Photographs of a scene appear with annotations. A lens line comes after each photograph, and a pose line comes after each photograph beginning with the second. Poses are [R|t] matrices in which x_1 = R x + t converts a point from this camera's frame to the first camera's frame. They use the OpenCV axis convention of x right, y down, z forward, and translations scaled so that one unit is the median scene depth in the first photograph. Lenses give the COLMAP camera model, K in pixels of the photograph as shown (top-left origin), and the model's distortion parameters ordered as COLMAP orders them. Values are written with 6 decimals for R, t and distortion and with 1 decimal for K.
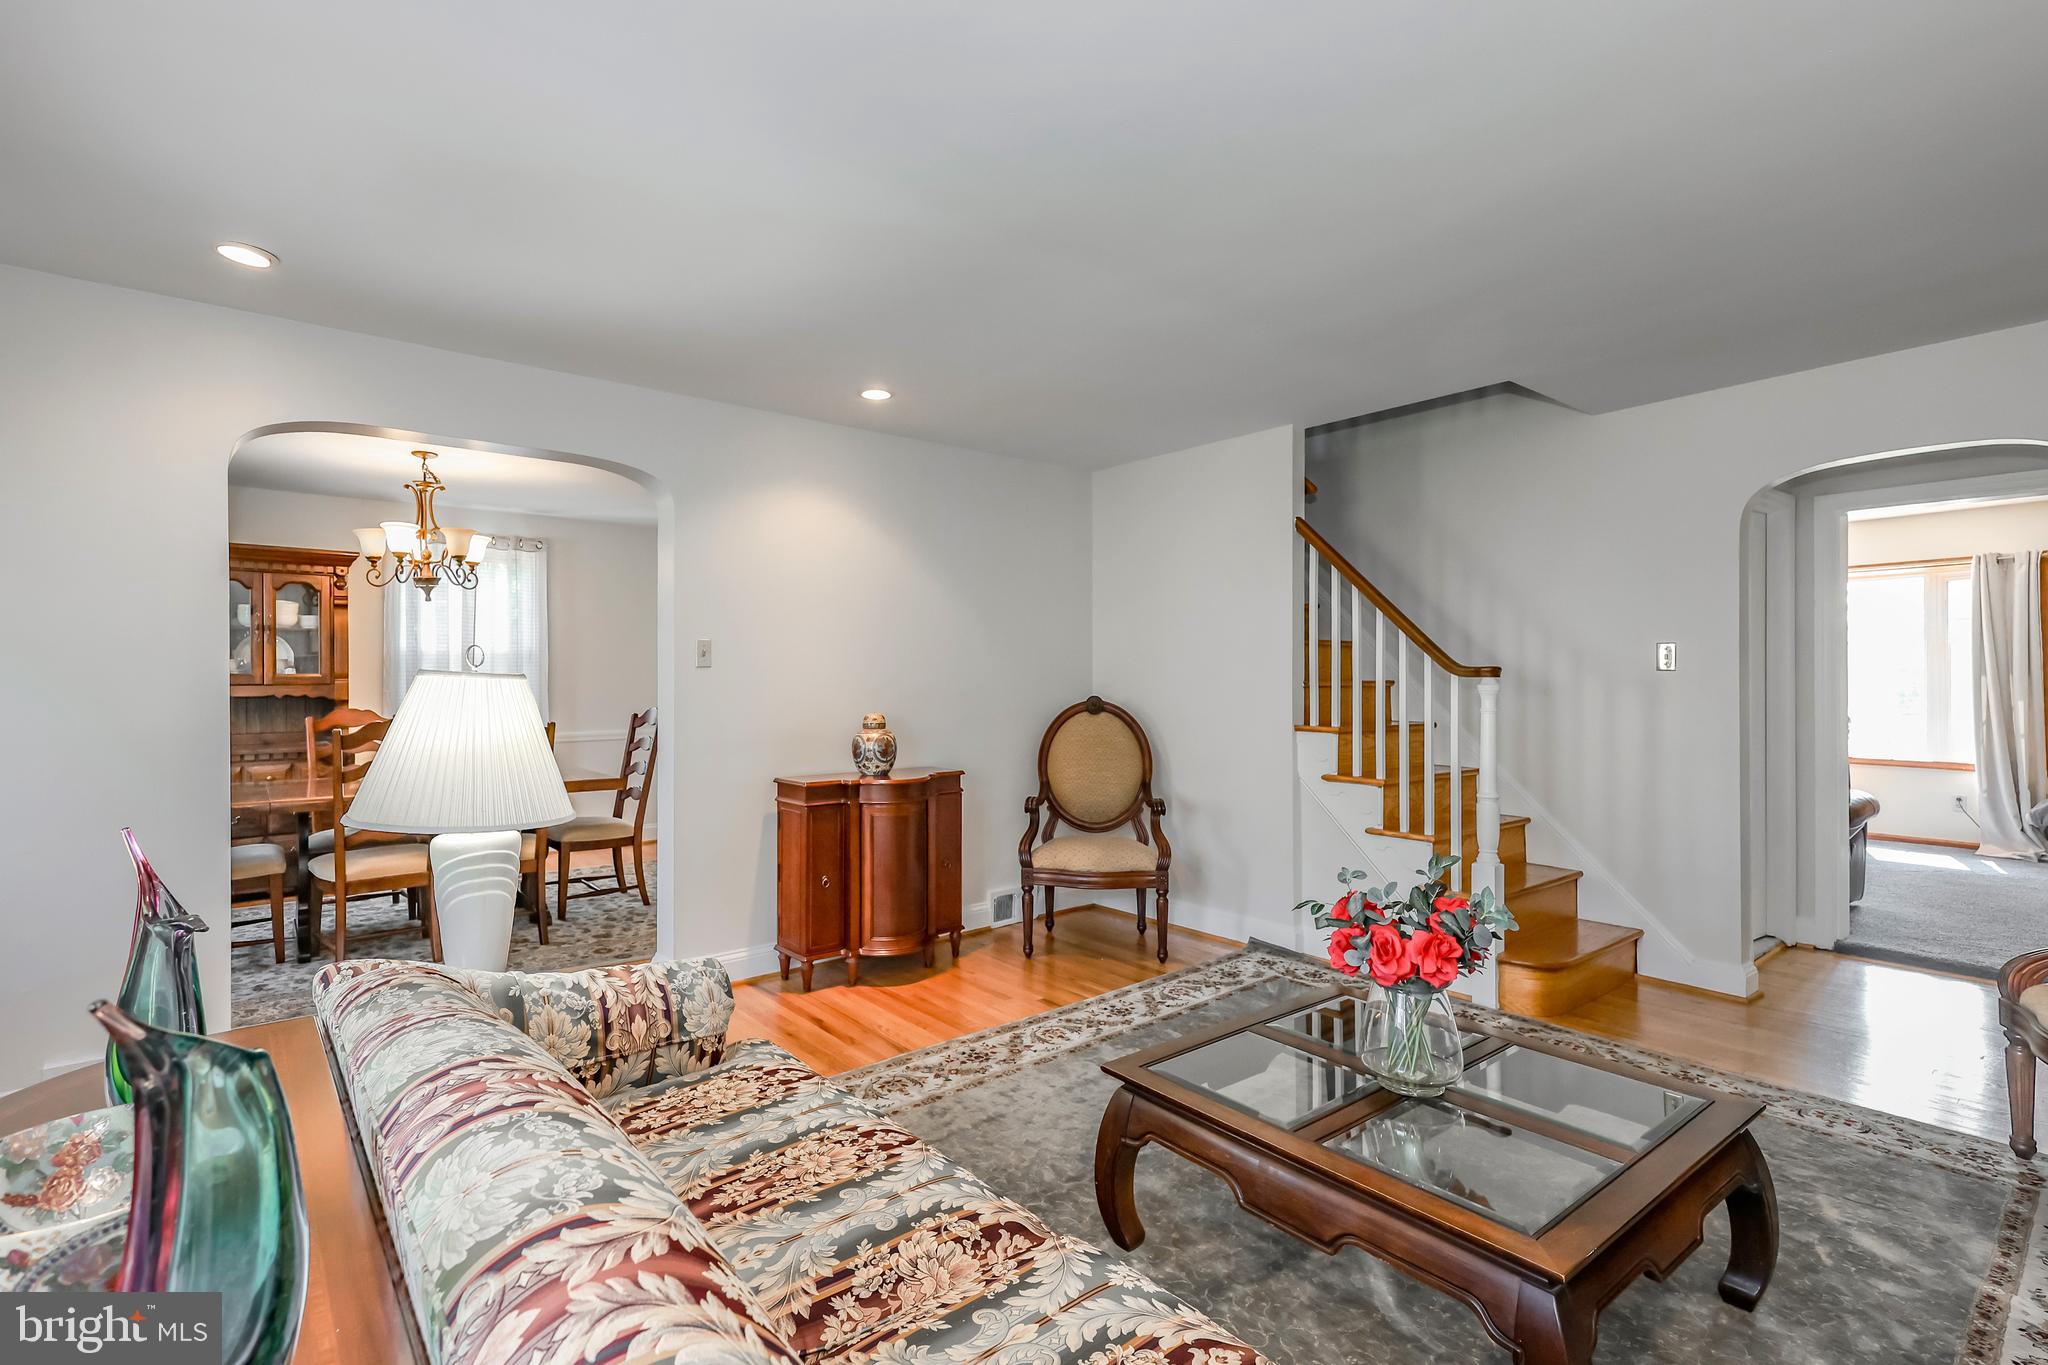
lens RADIAL K [[944.4, 0, 1019.1], [0, 944.4, 677.2], [0, 0, 1]] dist [-0.011986, 0.001116]
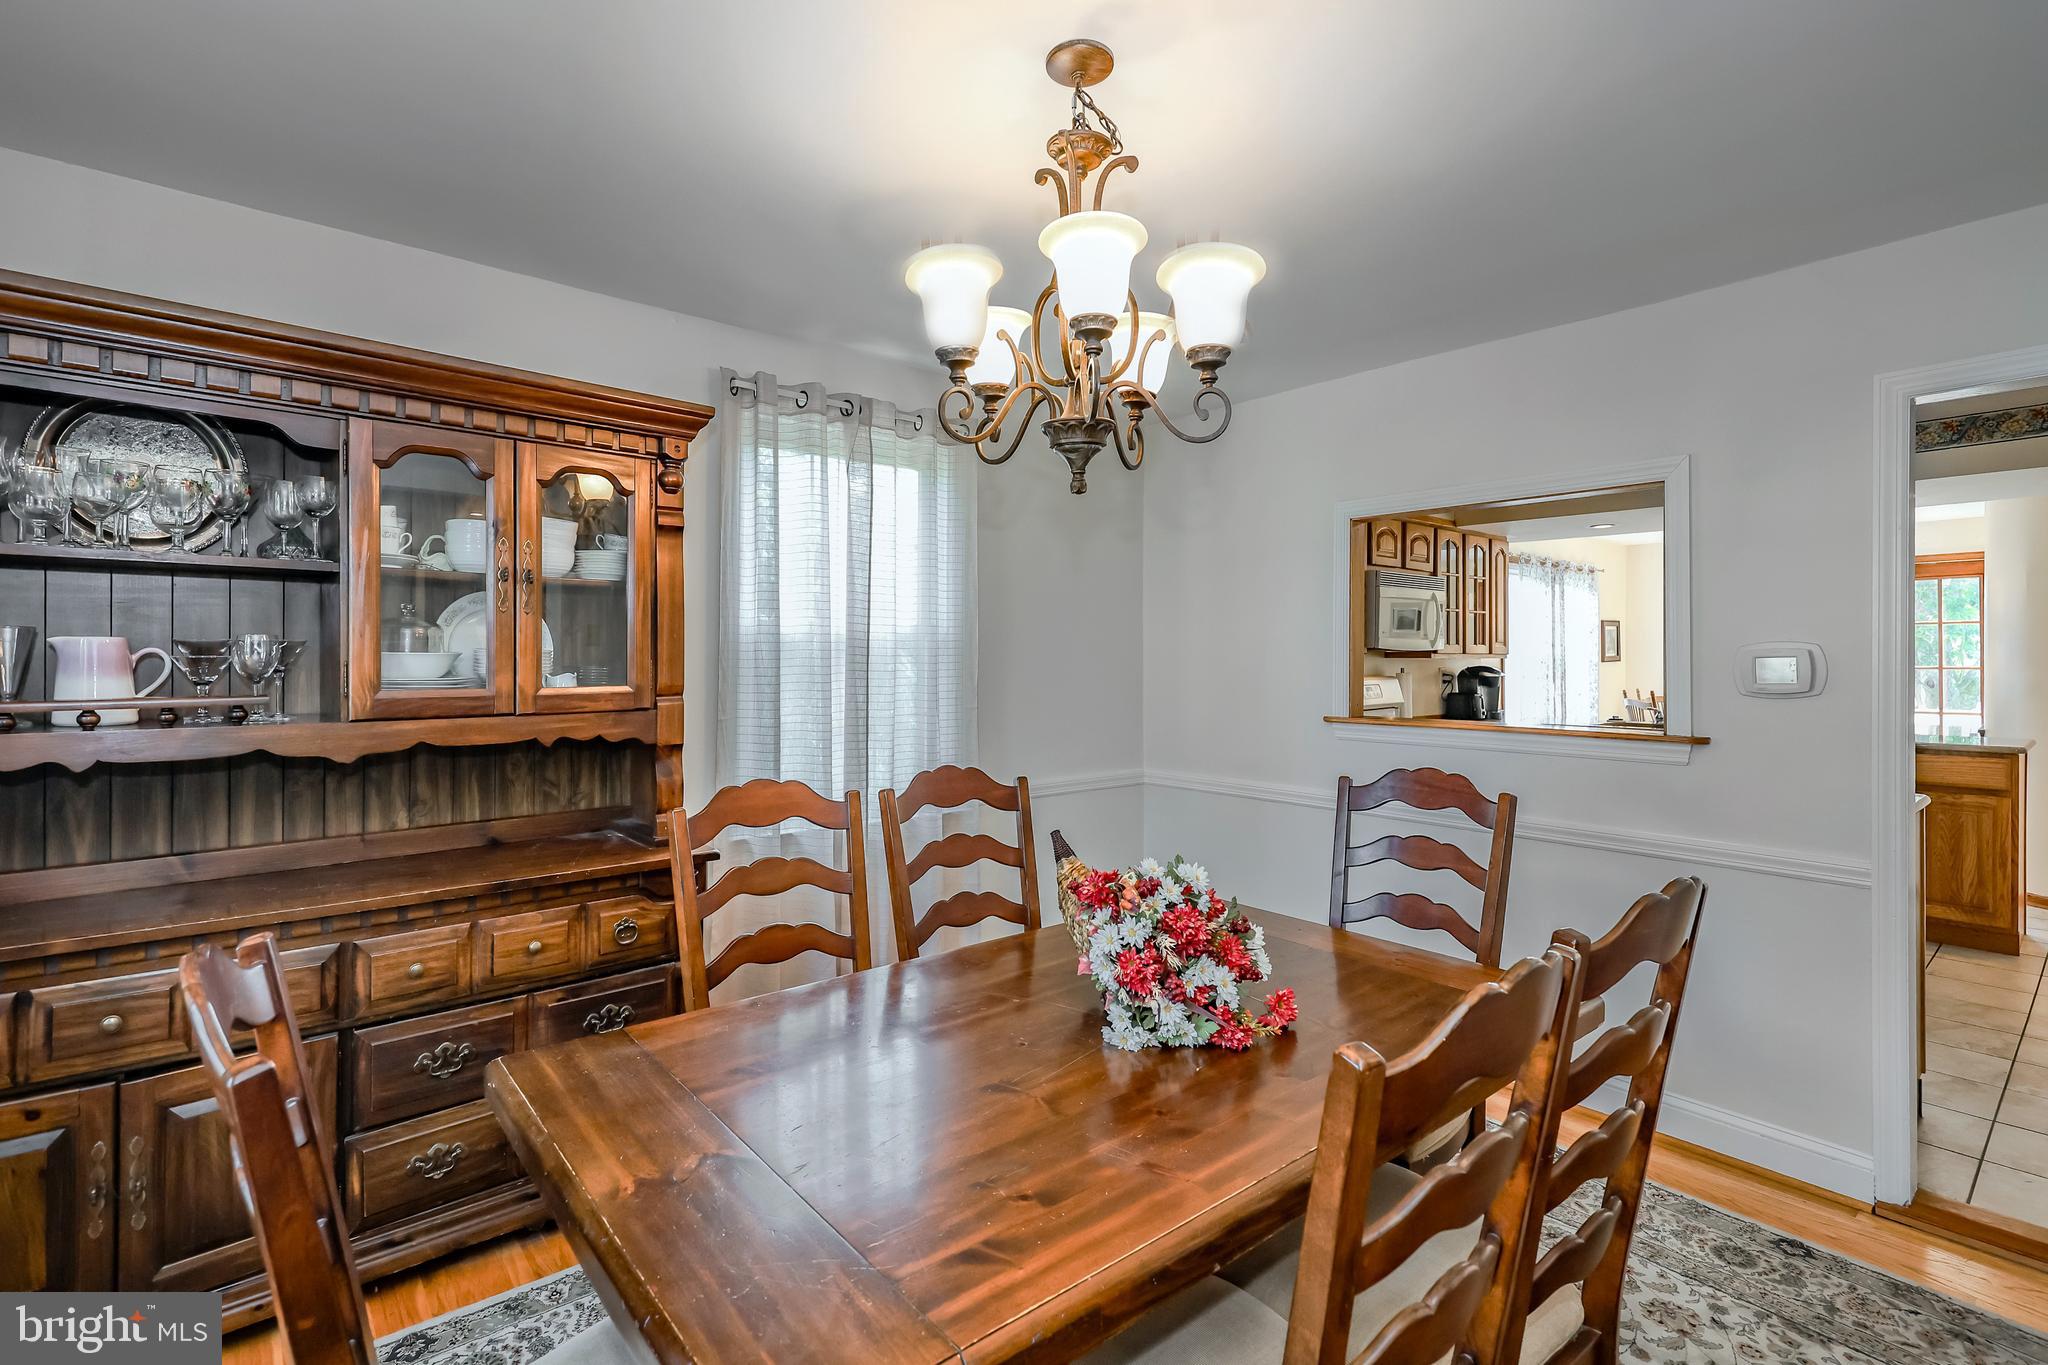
lens RADIAL K [[944.4, 0, 1030.1], [0, 944.4, 660.3], [0, 0, 1]] dist [-0.011986, 0.001116]
pose [[0.999960, 0.002500, 0.008547, -0.561857], [-0.002491, 0.999996, -0.001092, -0.015366], [-0.008550, 0.001071, 0.999963, 0.563721]]
